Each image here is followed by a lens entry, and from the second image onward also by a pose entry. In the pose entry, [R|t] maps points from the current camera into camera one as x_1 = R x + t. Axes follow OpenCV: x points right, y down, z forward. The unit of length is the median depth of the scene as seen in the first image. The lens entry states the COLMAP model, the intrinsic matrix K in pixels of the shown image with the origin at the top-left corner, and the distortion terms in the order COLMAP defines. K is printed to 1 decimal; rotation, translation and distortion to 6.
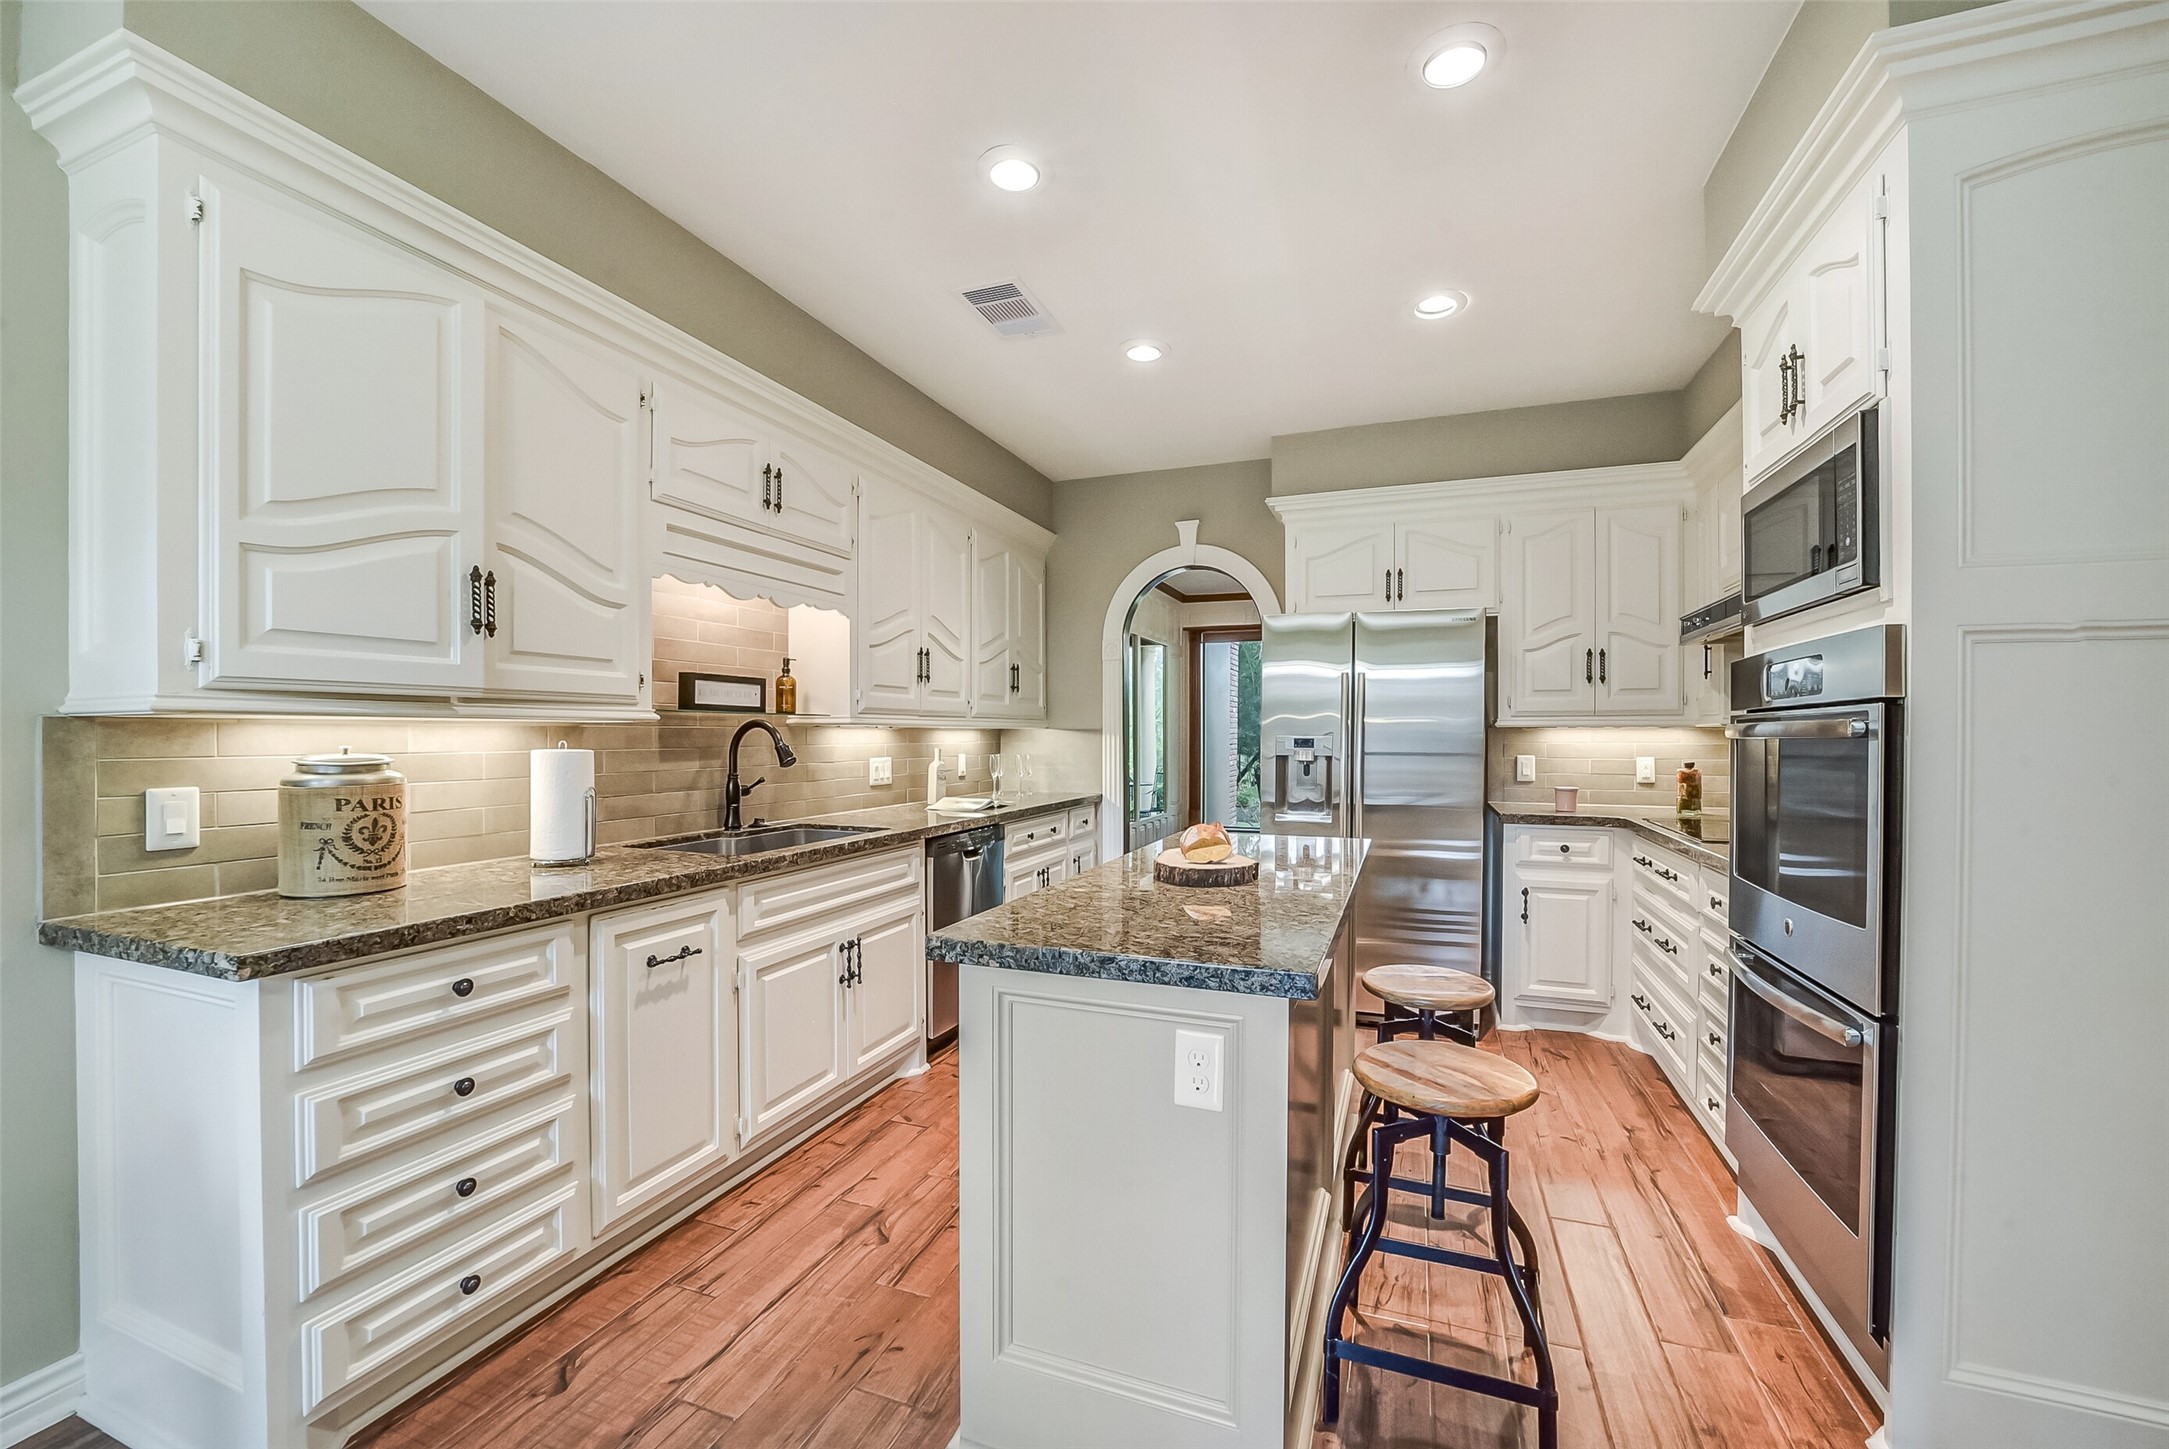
lens RADIAL K [[865.0, 0, 1090.3], [0, 865.0, 735.6], [0, 0, 1]] dist [-0.037773, 0.008373]
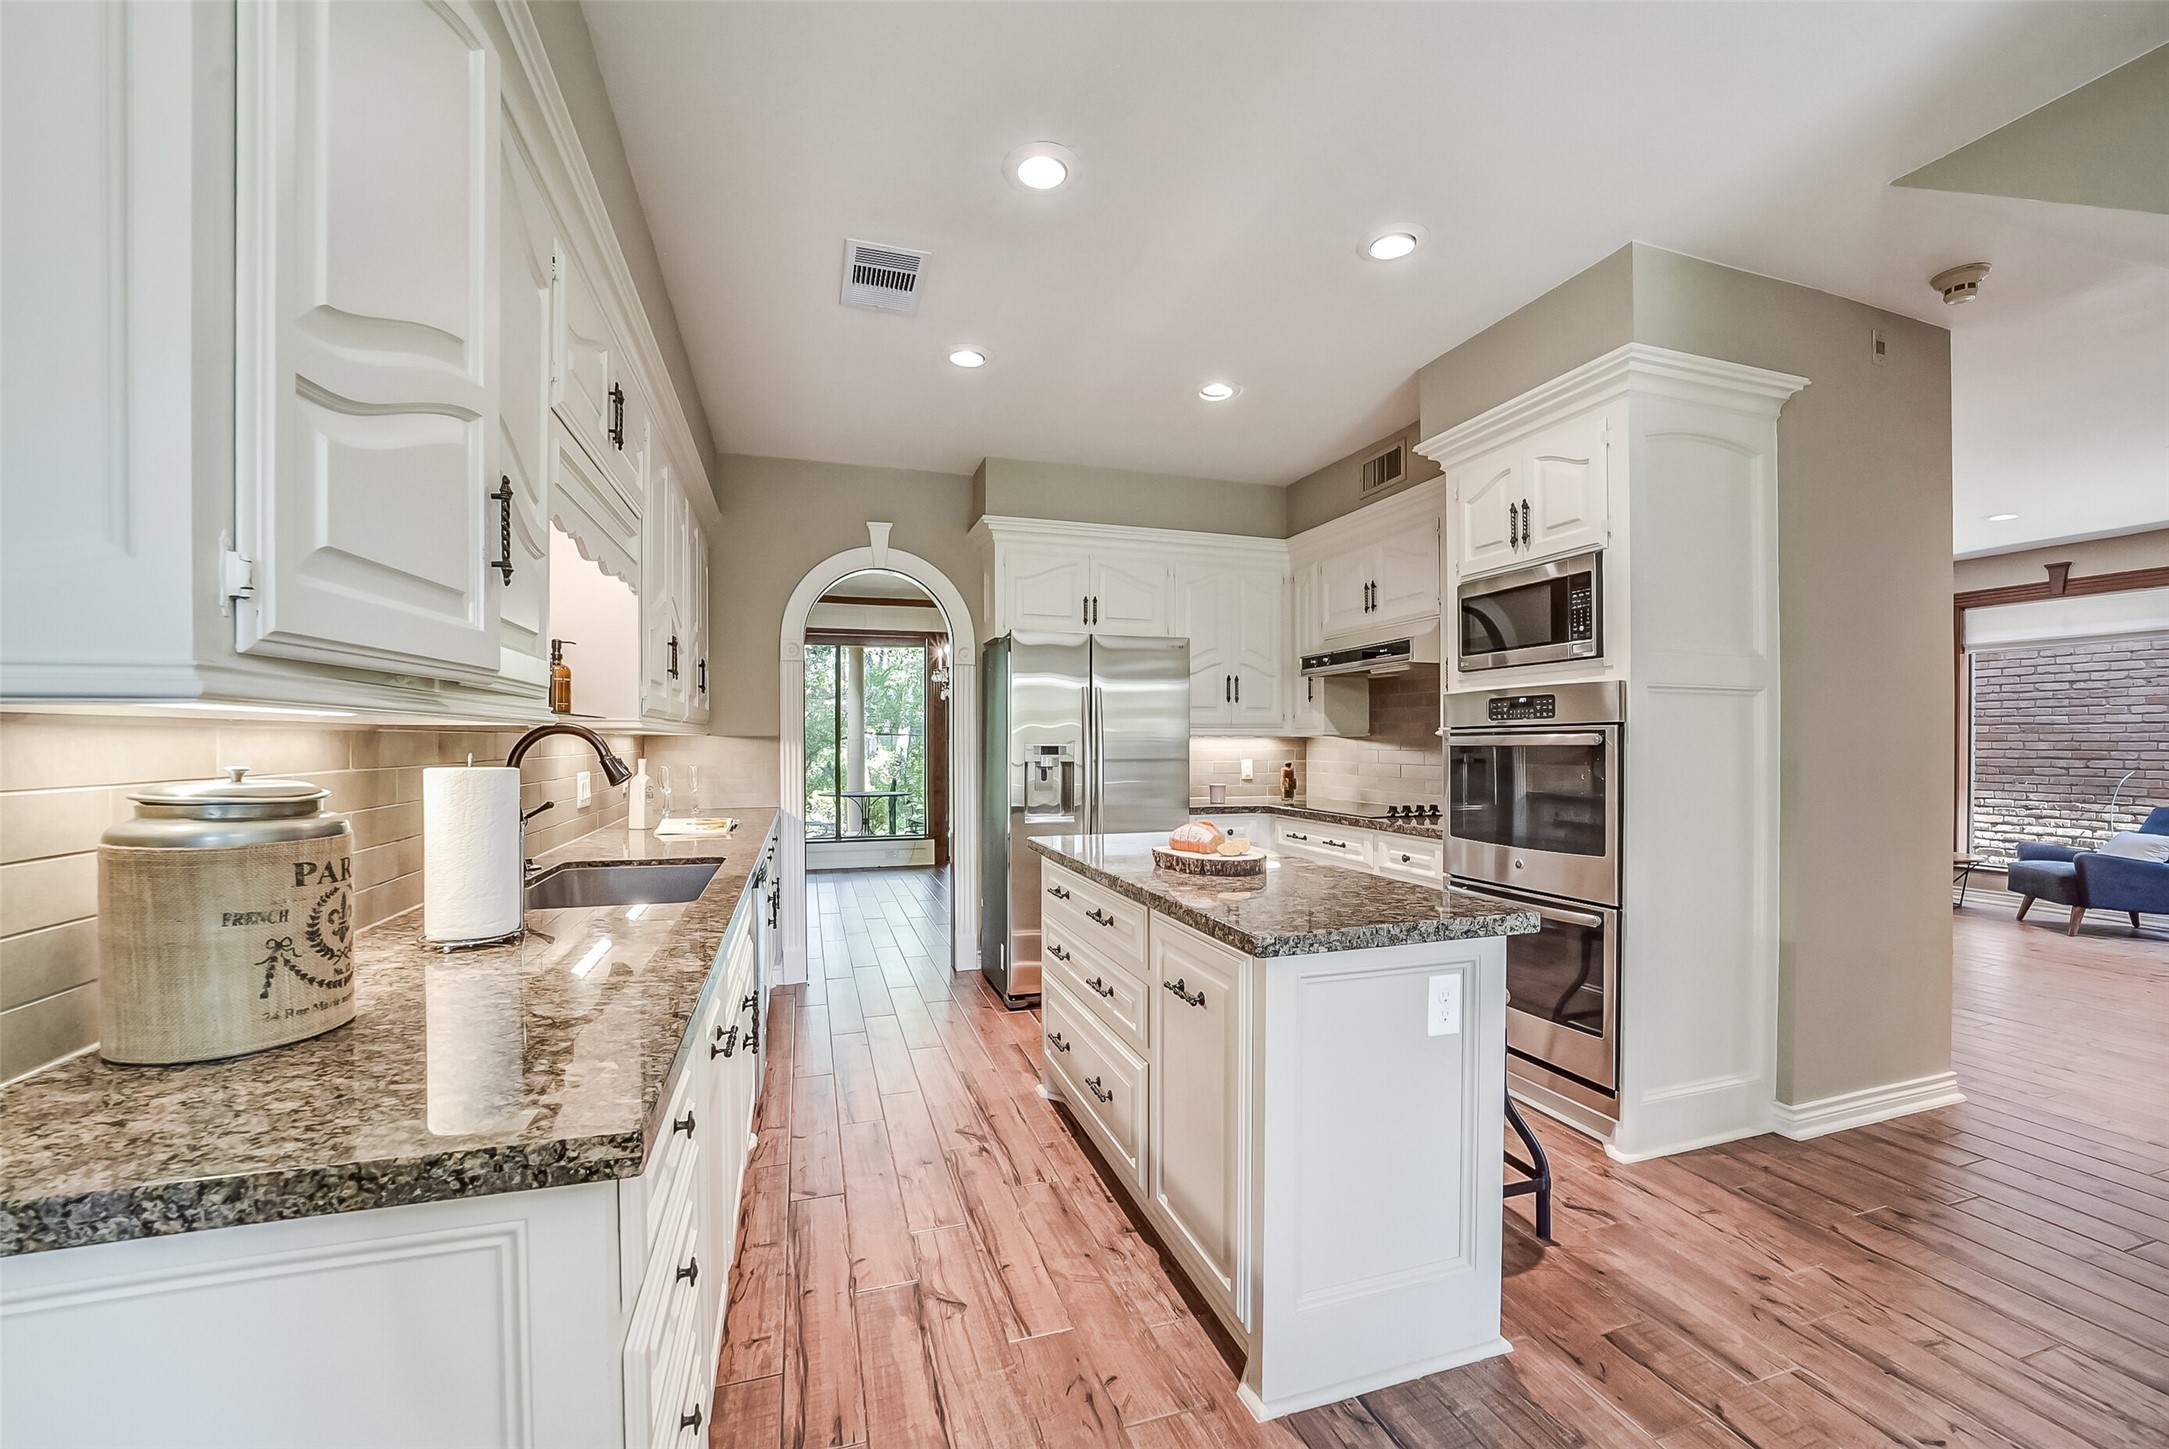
lens RADIAL K [[866.7, 0, 1093.8], [0, 866.7, 740.1], [0, 0, 1]] dist [-0.041054, 0.009982]
pose [[0.778116, 0.001201, 0.628120, -0.515248], [0.000299, 0.999997, -0.002282, -0.002107], [-0.628121, 0.001963, 0.778113, 0.156320]]
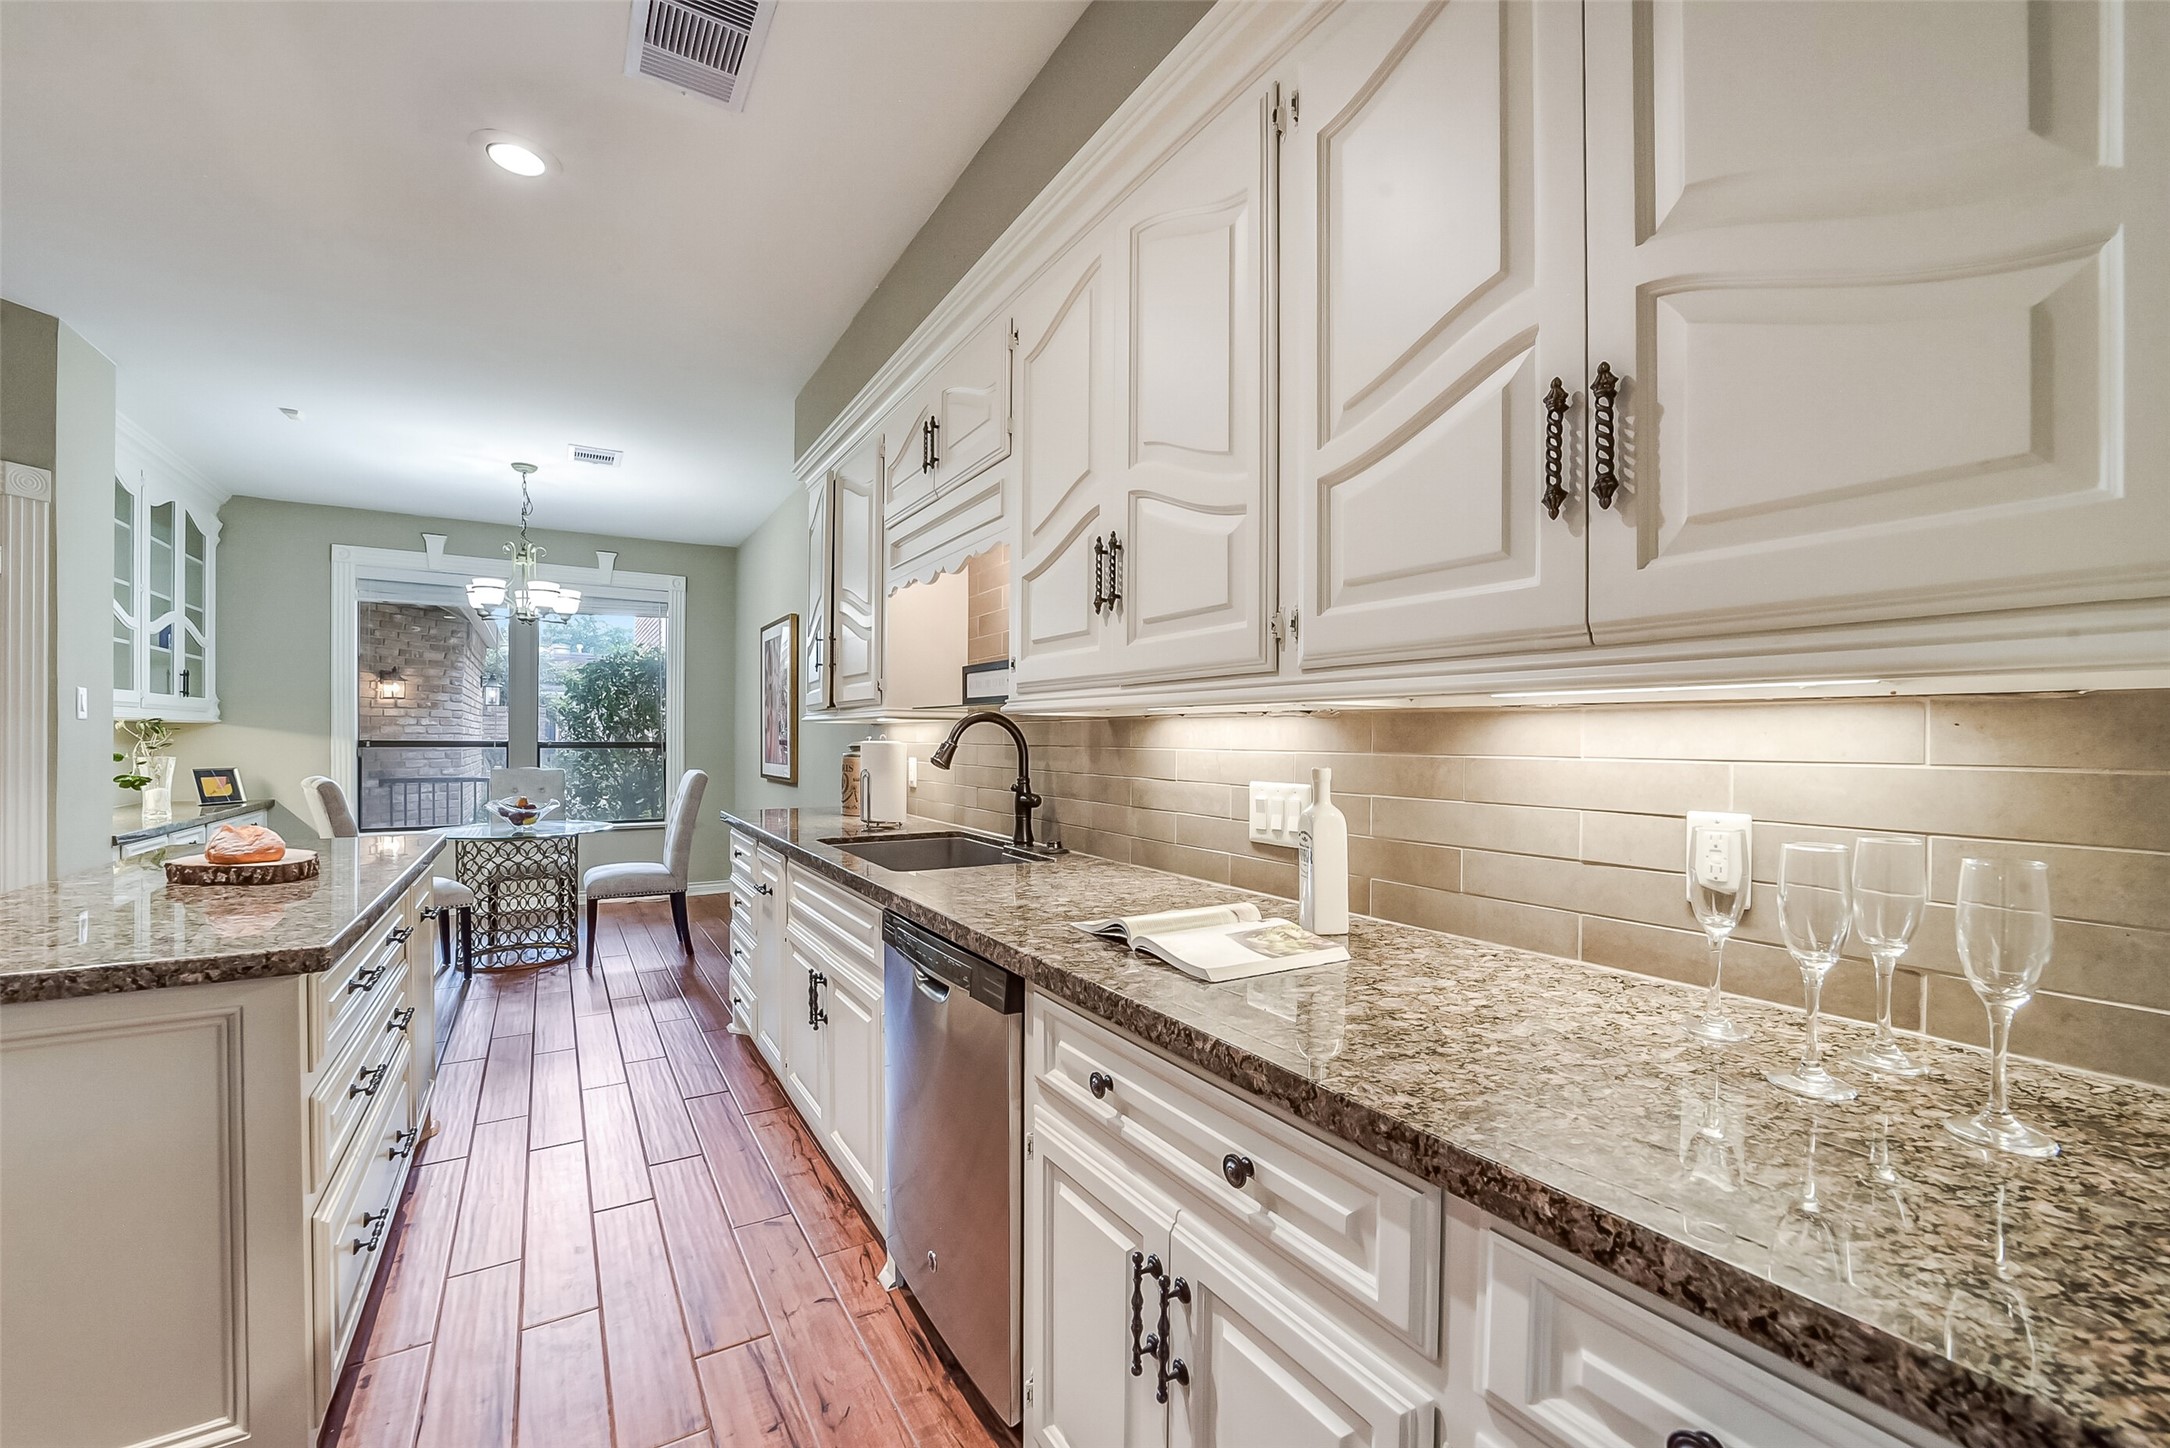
lens RADIAL K [[867.1, 0, 1094.3], [0, 867.1, 739.6], [0, 0, 1]] dist [-0.041054, 0.009982]
pose [[-0.602646, -0.000773, -0.798008, 0.222805], [-0.007385, 0.999962, 0.004608, 0.003752], [0.797974, 0.008671, -0.602629, 1.656098]]
